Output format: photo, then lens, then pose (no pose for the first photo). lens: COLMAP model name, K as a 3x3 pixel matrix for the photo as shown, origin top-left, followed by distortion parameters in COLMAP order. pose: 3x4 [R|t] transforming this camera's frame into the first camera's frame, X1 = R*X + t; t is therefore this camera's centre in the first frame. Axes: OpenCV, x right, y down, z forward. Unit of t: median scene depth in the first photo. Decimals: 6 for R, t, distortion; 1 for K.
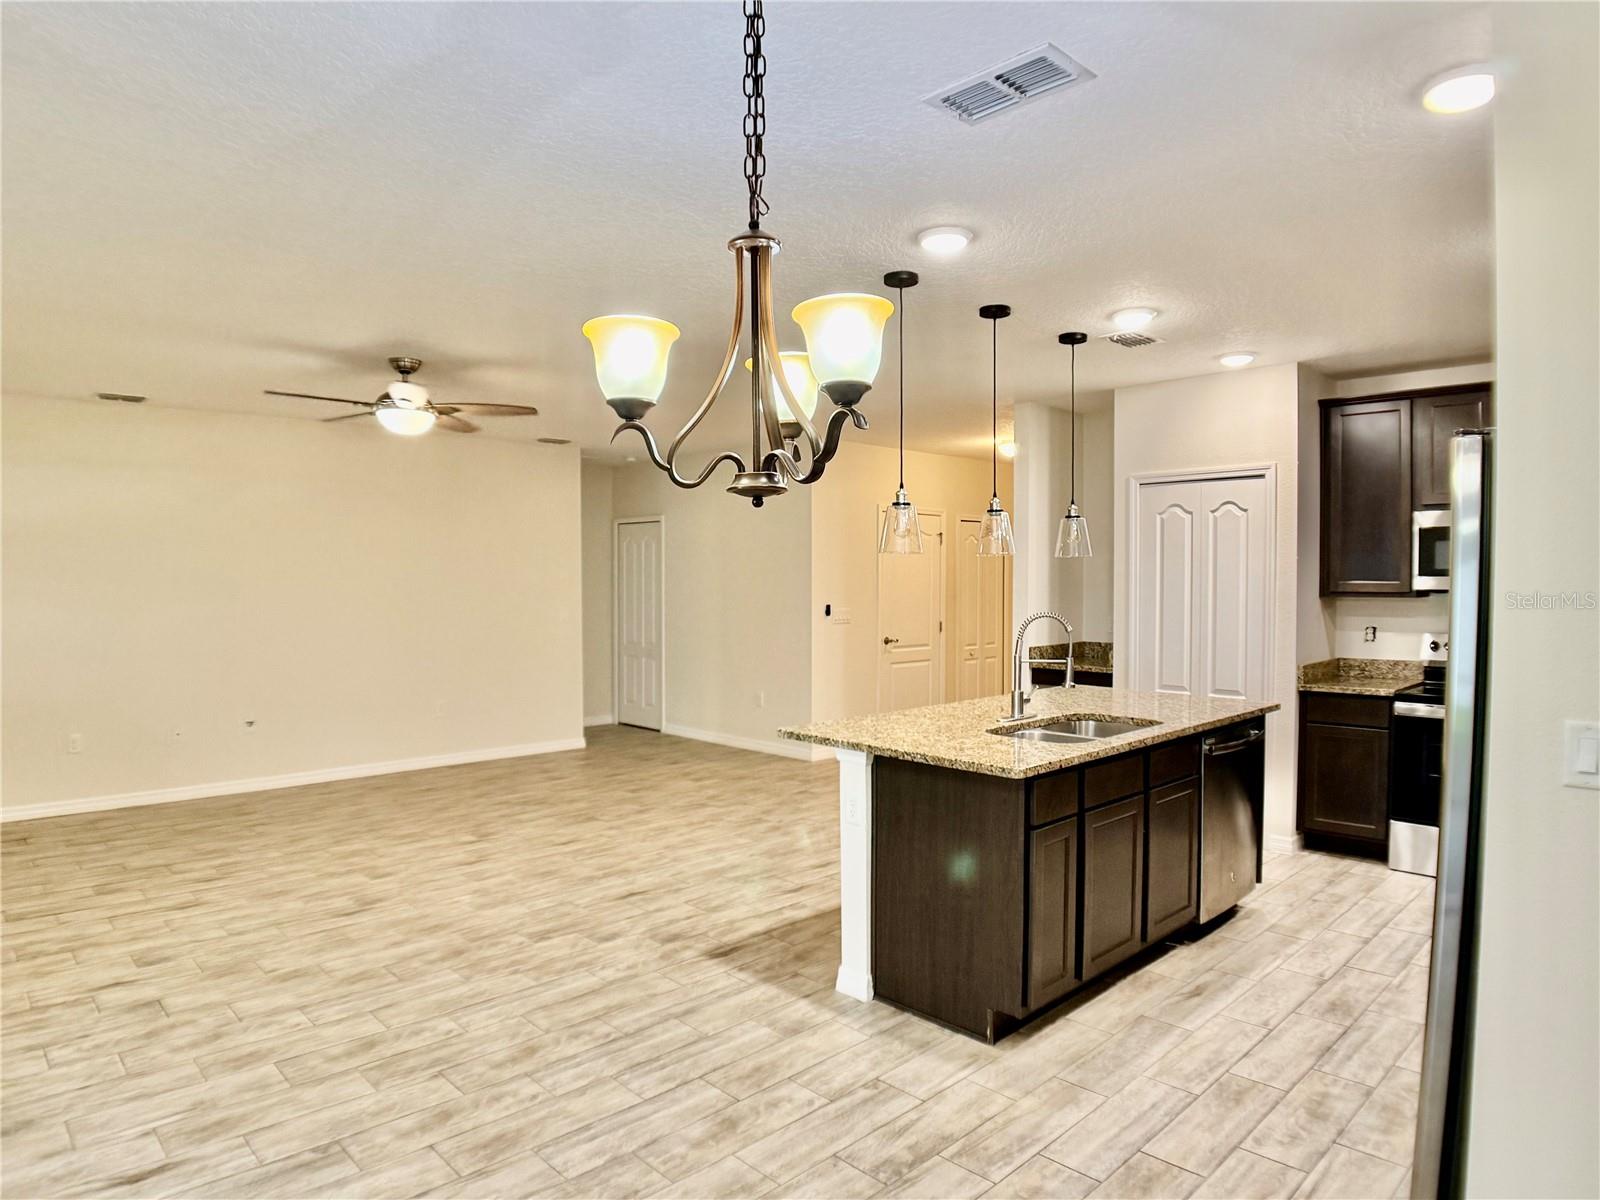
lens RADIAL K [[955.0, 0, 800.0], [0, 955.0, 600.0], [0, 0, 1]] dist [-0.053479, 0.002291]
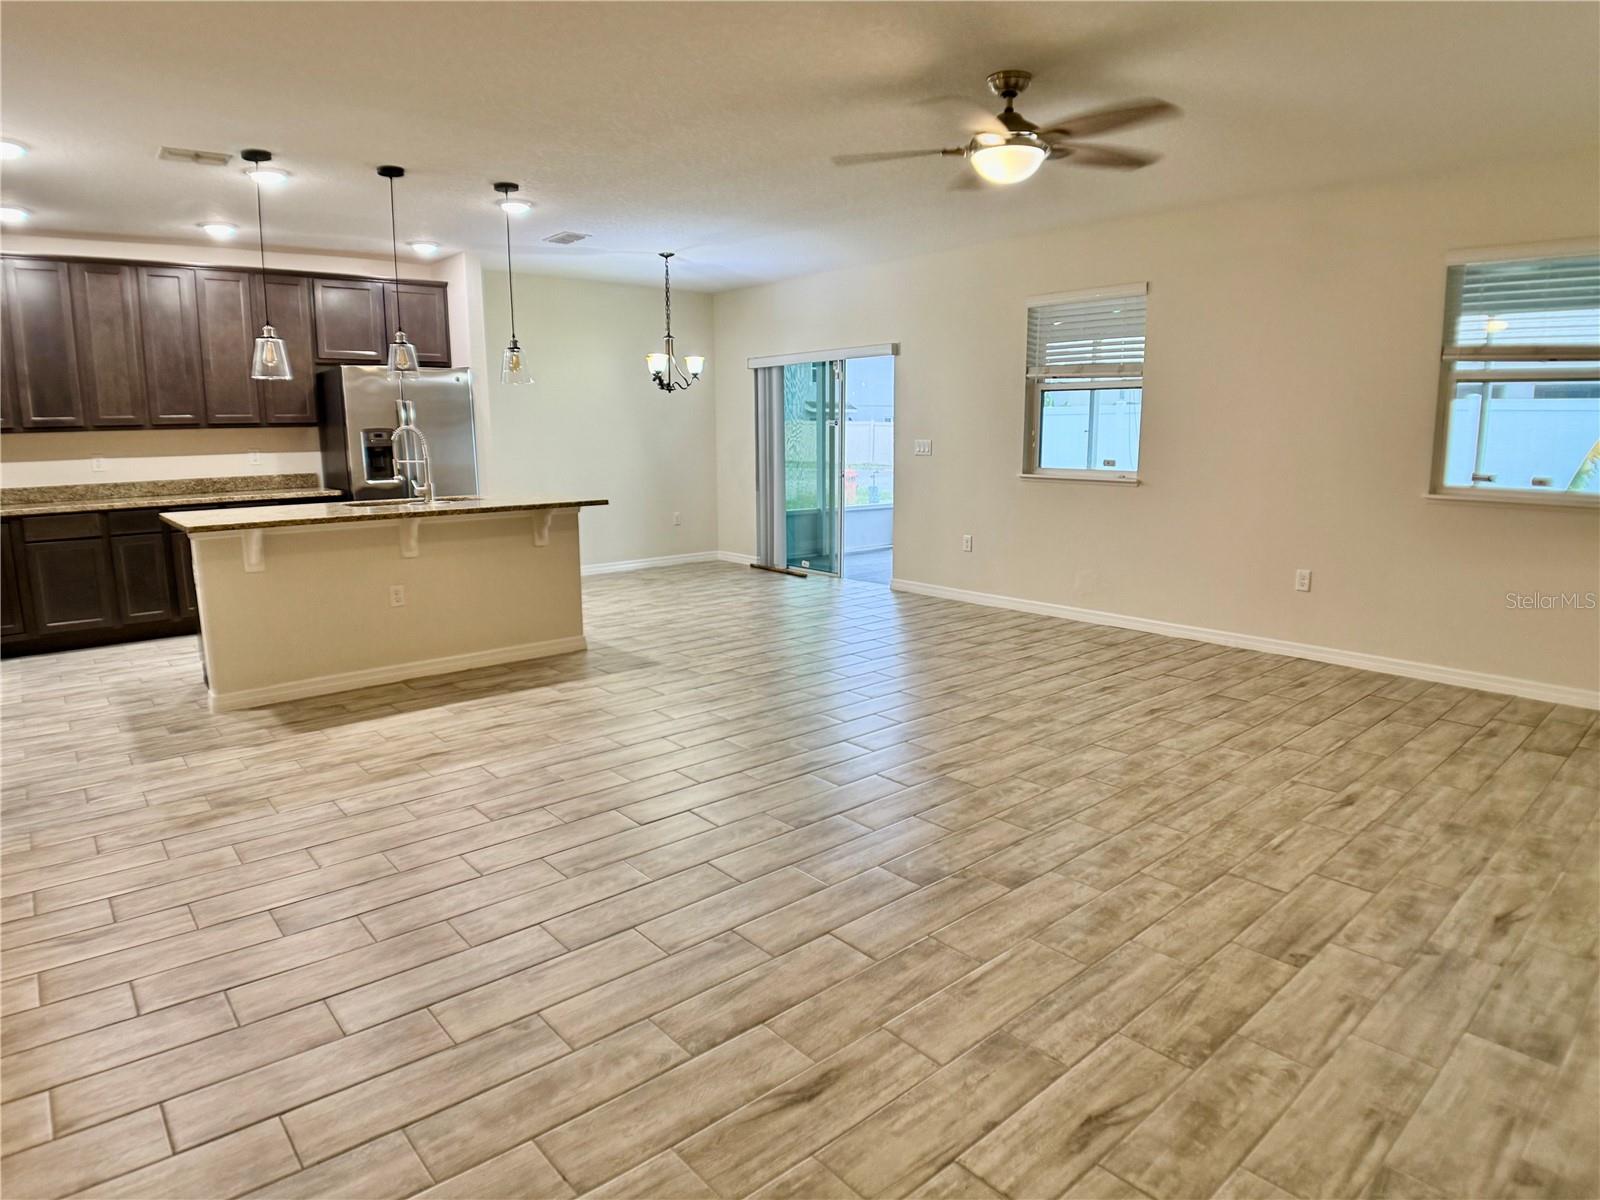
lens RADIAL K [[955.0, 0, 800.0], [0, 955.0, 600.0], [0, 0, 1]] dist [-0.053479, 0.002291]
pose [[-0.998278, 0.015195, 0.056652, -0.469107], [0.026007, 0.980395, 0.195317, 0.011671], [-0.052574, 0.196454, -0.979102, 2.821887]]
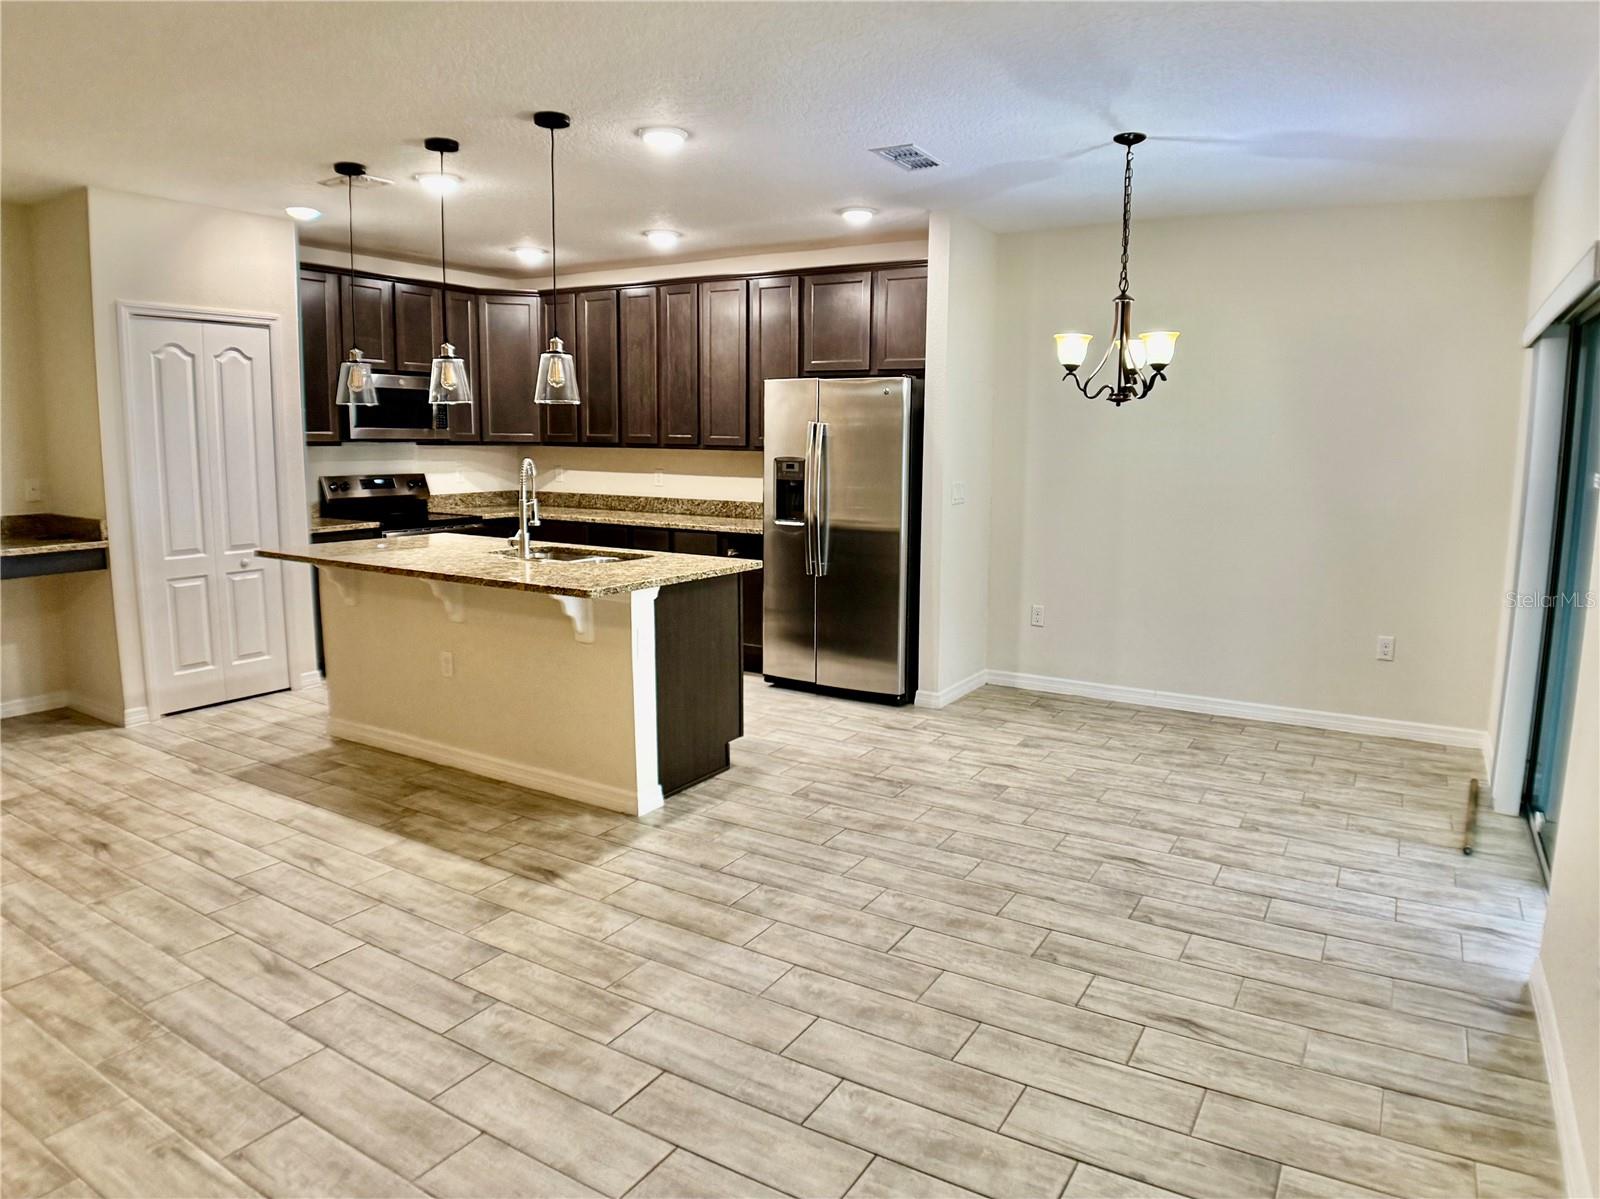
lens RADIAL K [[1018.9, 0, 800.0], [0, 1018.9, 599.5], [0, 0, 1]] dist [0.000664, -0.071819]
pose [[-0.248150, -0.146455, 0.957587, -1.163217], [0.013128, 0.987907, 0.154494, -0.006376], [-0.968633, 0.050909, -0.243226, 1.184235]]
